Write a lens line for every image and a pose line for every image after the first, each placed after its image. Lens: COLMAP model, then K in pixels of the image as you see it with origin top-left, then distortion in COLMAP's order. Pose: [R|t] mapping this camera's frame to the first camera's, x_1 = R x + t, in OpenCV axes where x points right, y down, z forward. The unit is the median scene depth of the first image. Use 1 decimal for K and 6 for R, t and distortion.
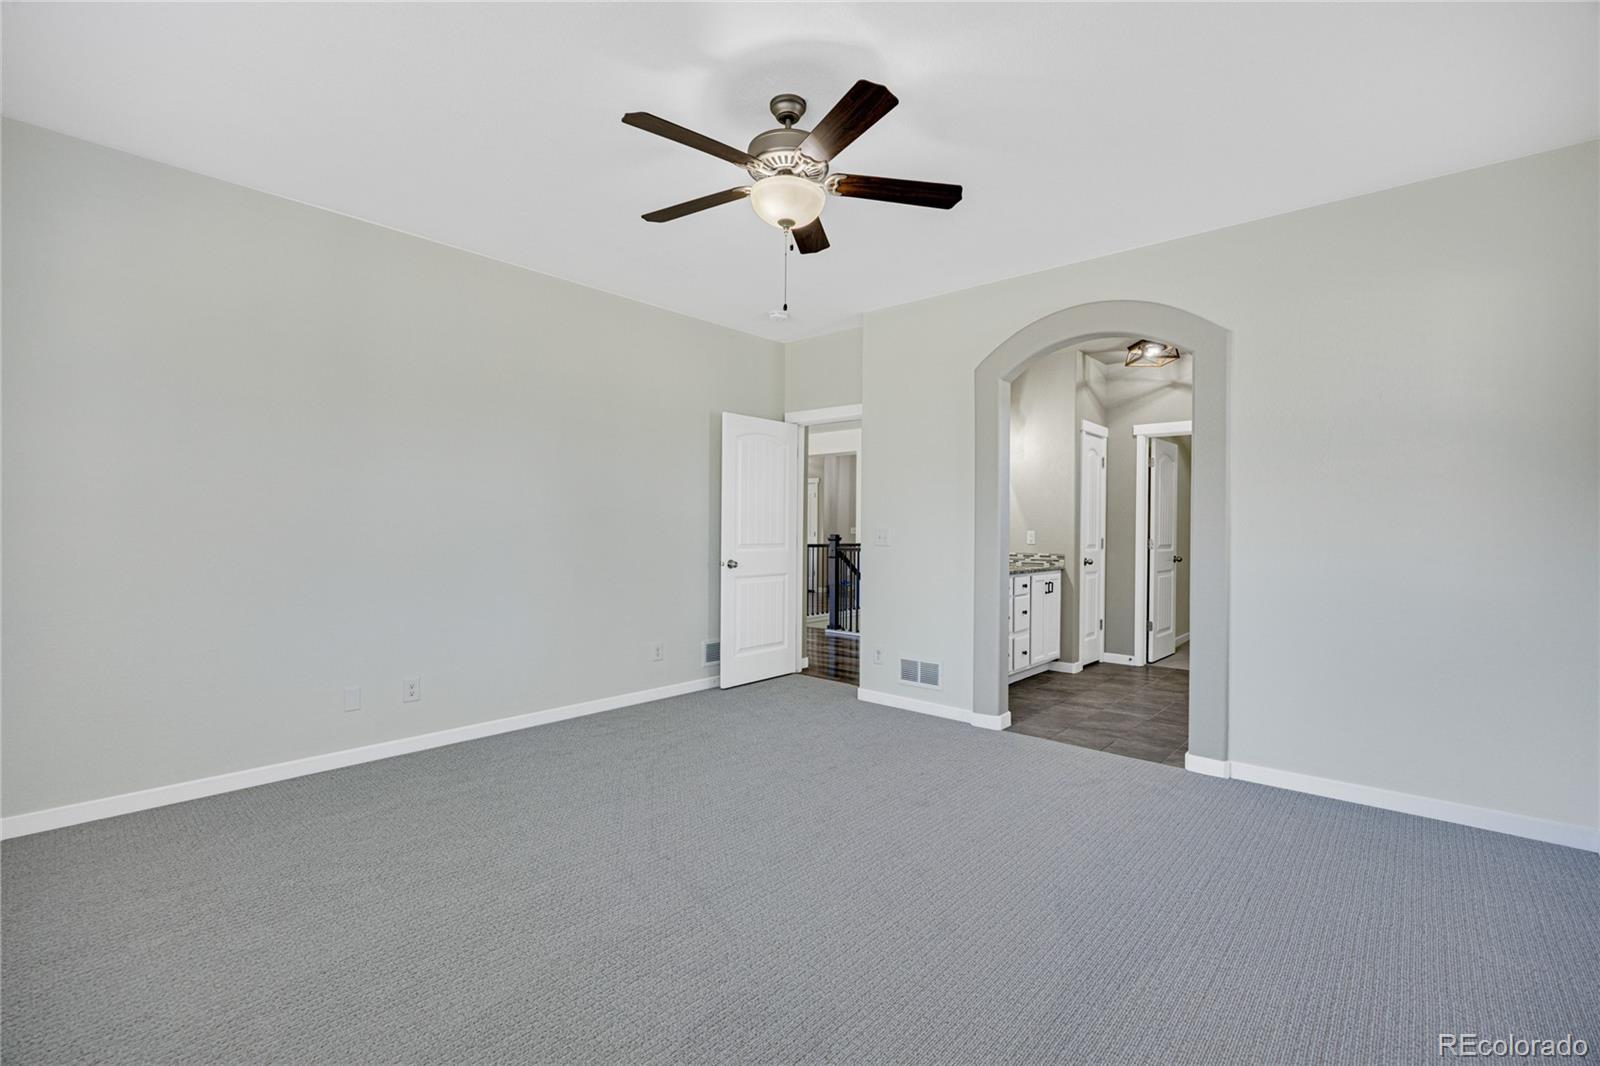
lens RADIAL K [[719.7, 0, 800.8], [0, 719.7, 529.1], [0, 0, 1]] dist [-0.000858, 0.000070]
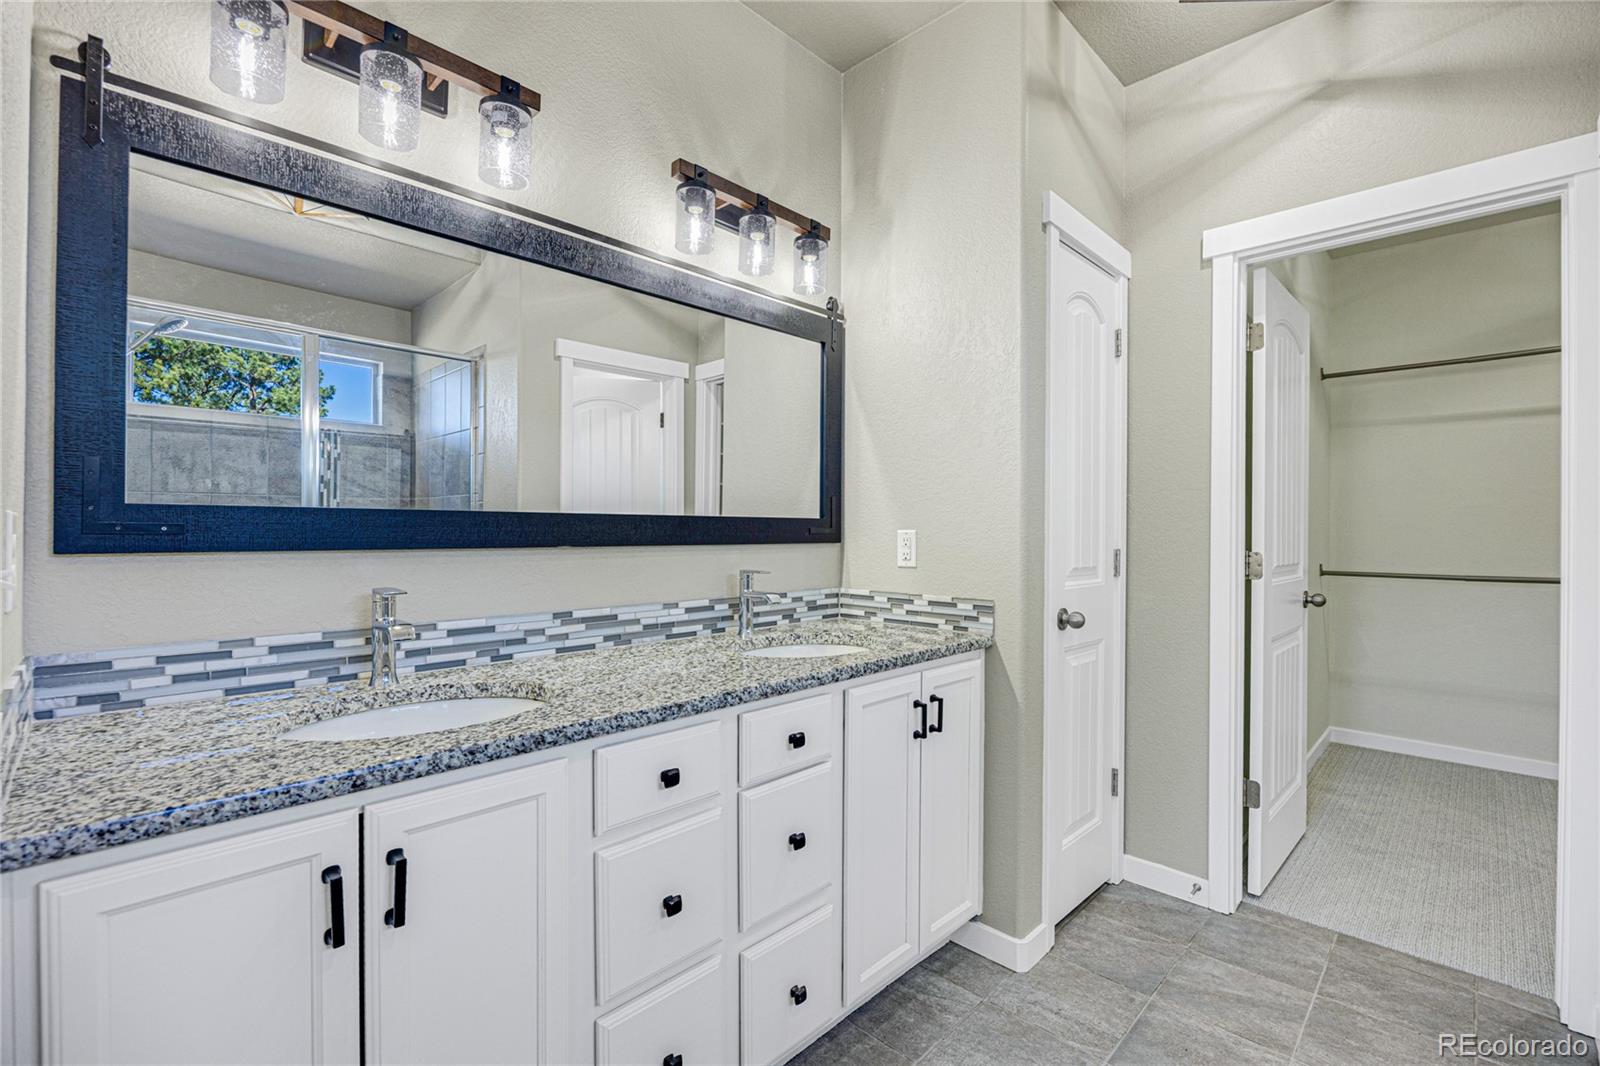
lens RADIAL K [[719.7, 0, 800.8], [0, 719.7, 529.1], [0, 0, 1]] dist [-0.000858, 0.000070]
pose [[0.999005, -0.004536, -0.044360, 0.281665], [0.004479, 0.999989, -0.001382, 0.002414], [0.044366, 0.001182, 0.999015, 0.641822]]
